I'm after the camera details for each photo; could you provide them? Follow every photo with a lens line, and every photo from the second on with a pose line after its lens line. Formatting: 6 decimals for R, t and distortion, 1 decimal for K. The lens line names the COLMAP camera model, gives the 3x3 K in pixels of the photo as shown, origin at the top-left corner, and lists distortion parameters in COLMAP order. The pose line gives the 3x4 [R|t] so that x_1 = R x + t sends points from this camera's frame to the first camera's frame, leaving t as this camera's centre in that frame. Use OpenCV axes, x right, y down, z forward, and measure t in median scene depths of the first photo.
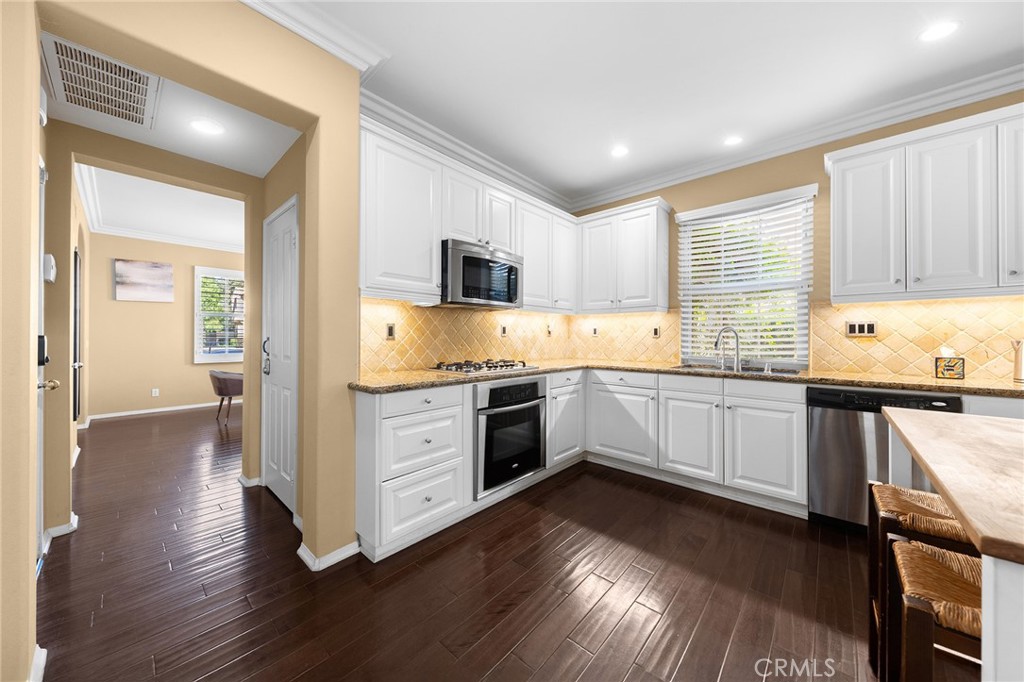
lens RADIAL K [[353.9, 0, 511.2], [0, 353.9, 340.4], [0, 0, 1]] dist [0.010029, -0.002148]
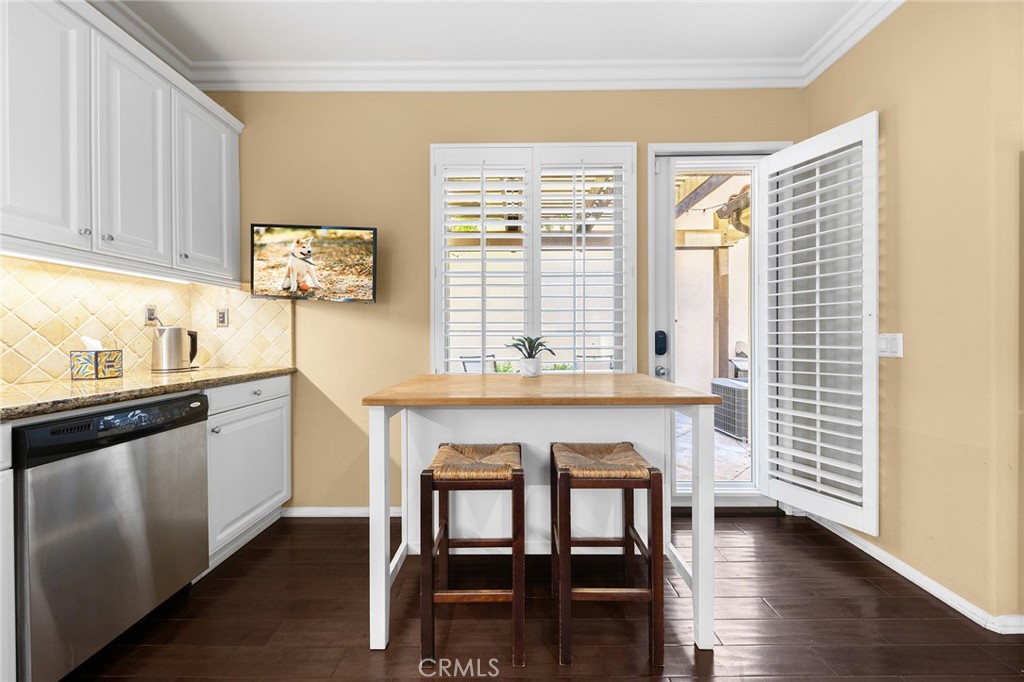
lens RADIAL K [[353.9, 0, 554.2], [0, 353.9, 339.2], [0, 0, 1]] dist [0.010029, -0.002148]
pose [[-0.664033, -0.008660, 0.747653, 0.050011], [0.007878, 0.999796, 0.018578, 0.015809], [-0.747662, 0.018227, -0.663829, 0.673347]]
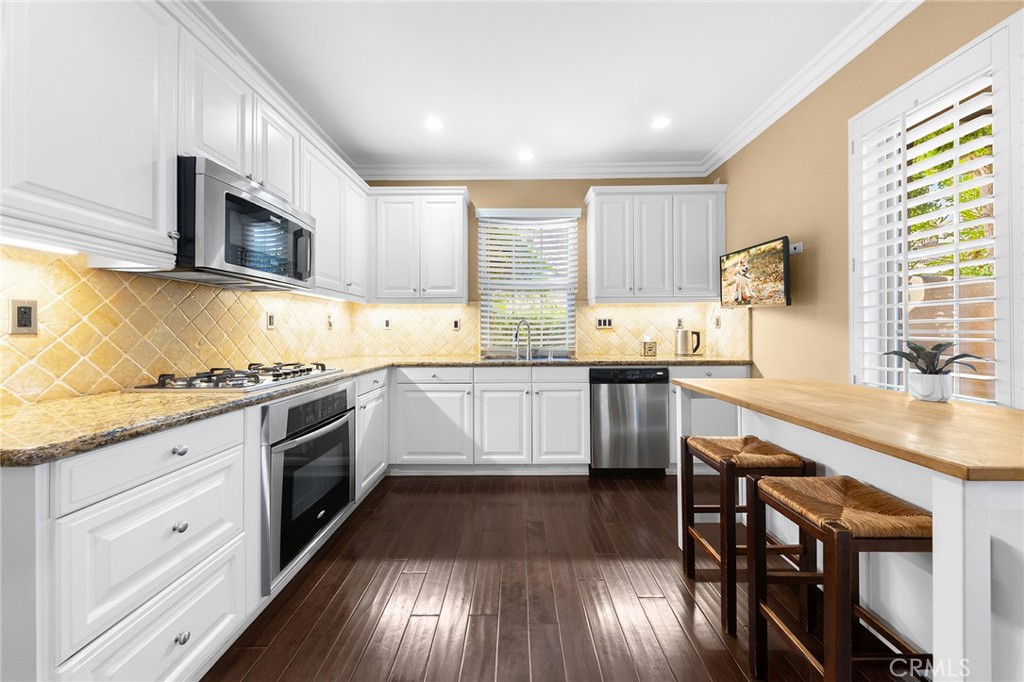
lens RADIAL K [[353.9, 0, 513.2], [0, 353.9, 331.7], [0, 0, 1]] dist [0.010029, -0.002148]
pose [[0.749165, -0.006070, 0.662356, -0.155159], [0.012295, 0.999913, -0.004742, 0.003437], [-0.662270, 0.011696, 0.749174, 0.204887]]
